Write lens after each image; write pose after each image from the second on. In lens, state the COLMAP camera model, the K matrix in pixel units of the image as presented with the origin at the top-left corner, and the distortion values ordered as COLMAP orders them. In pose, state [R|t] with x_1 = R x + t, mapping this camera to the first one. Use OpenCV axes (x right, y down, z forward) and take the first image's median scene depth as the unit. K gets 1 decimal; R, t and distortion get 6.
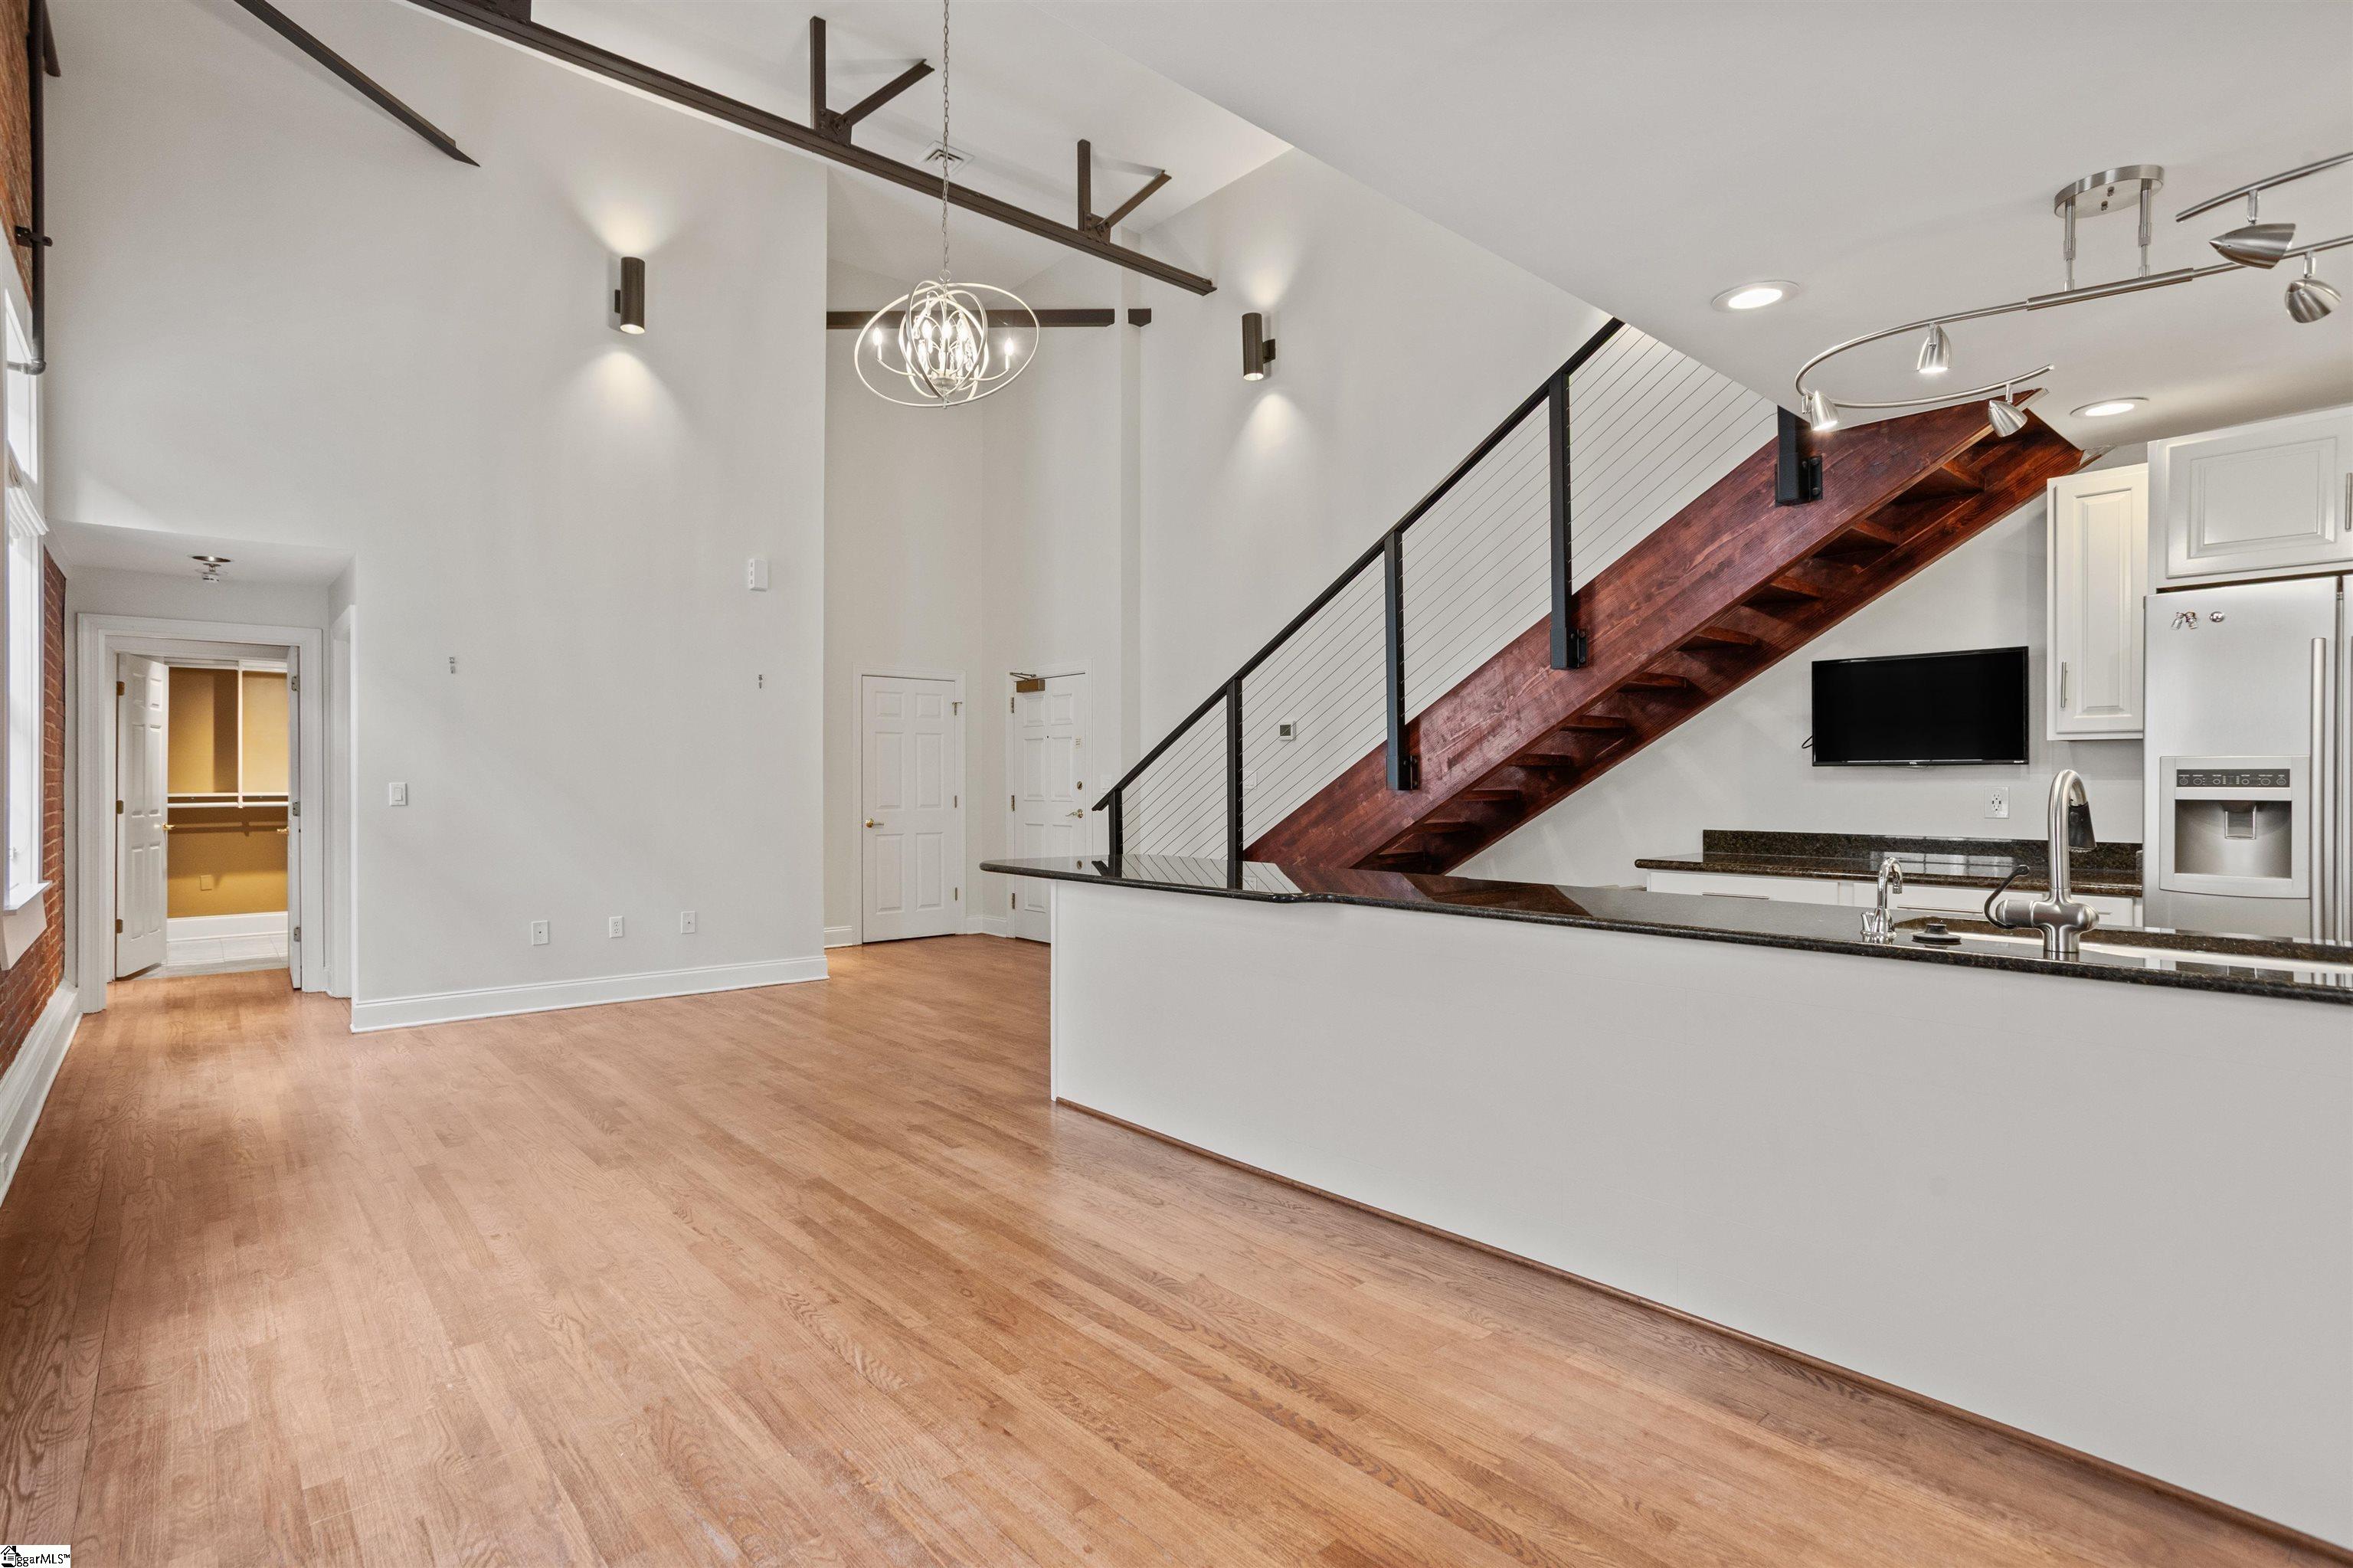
lens RADIAL K [[1152.3, 0, 1164.3], [0, 1152.3, 793.9], [0, 0, 1]] dist [-0.010448, 0.005163]
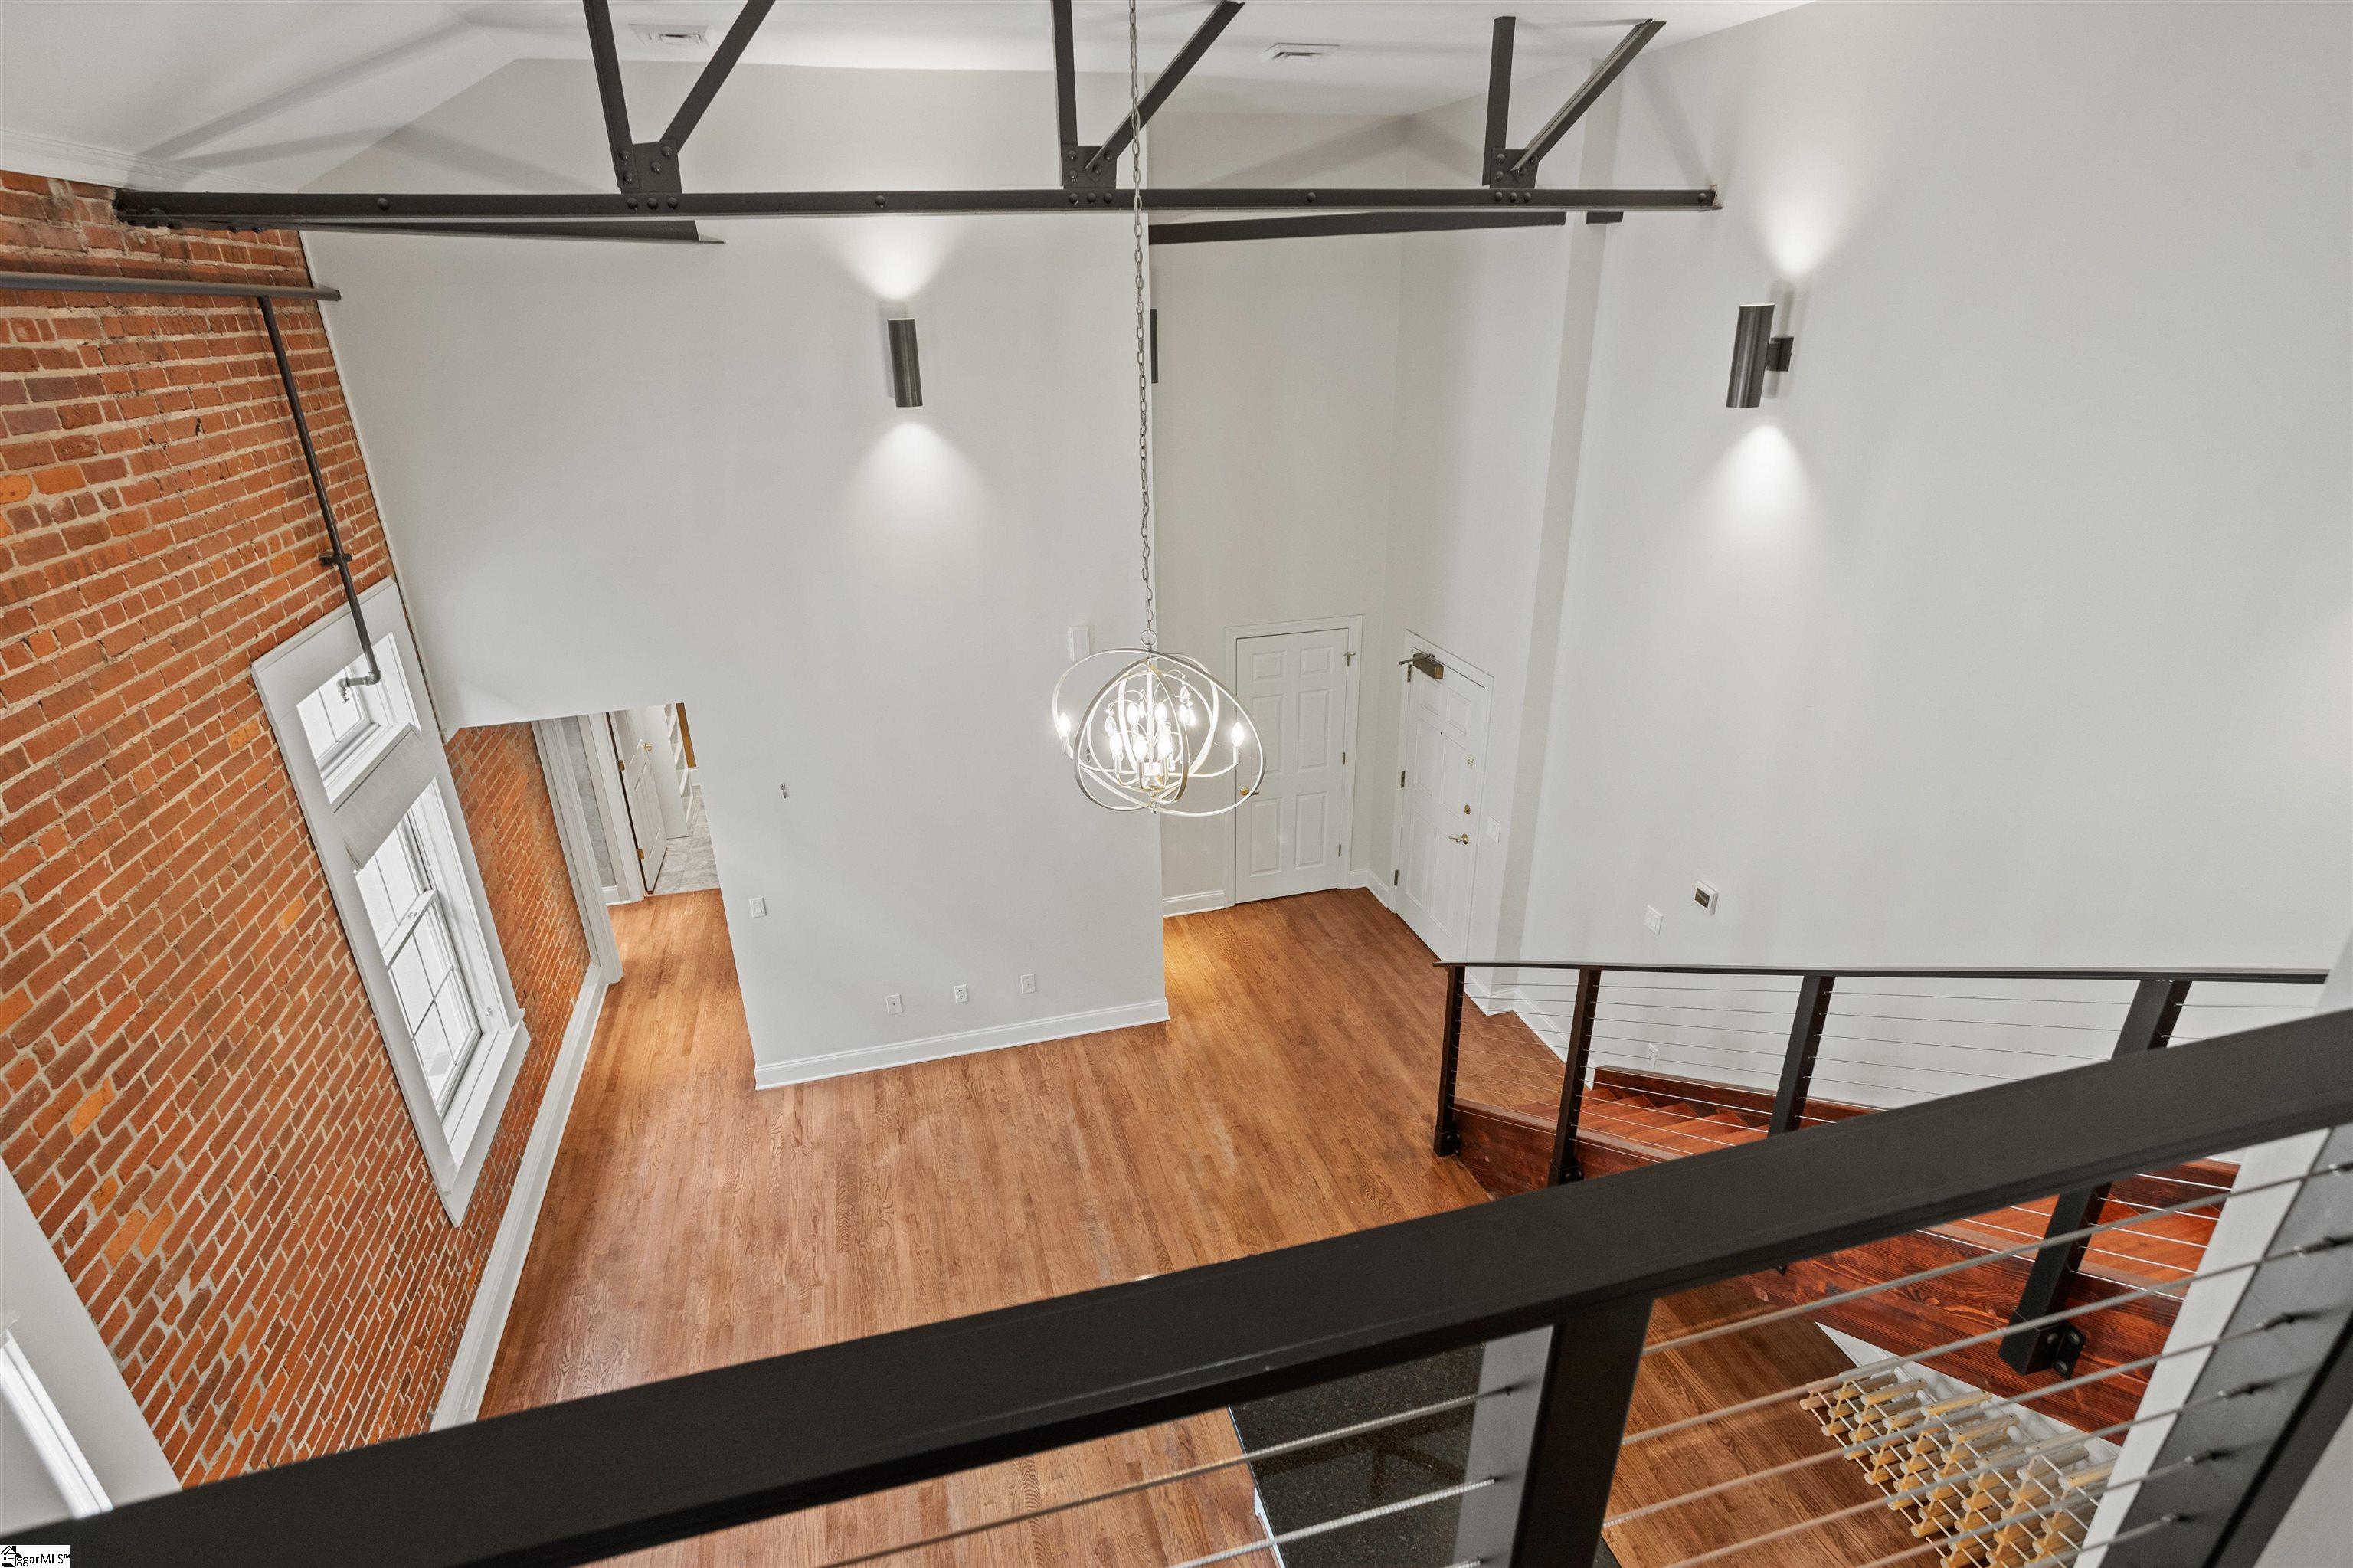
lens RADIAL K [[1152.3, 0, 1179.8], [0, 1152.3, 800.9], [0, 0, 1]] dist [-0.010448, 0.005163]
pose [[0.904863, 0.159286, -0.394779, 0.081432], [0.010304, 0.918892, 0.394374, -0.415410], [0.425578, -0.360922, 0.829830, 0.249908]]
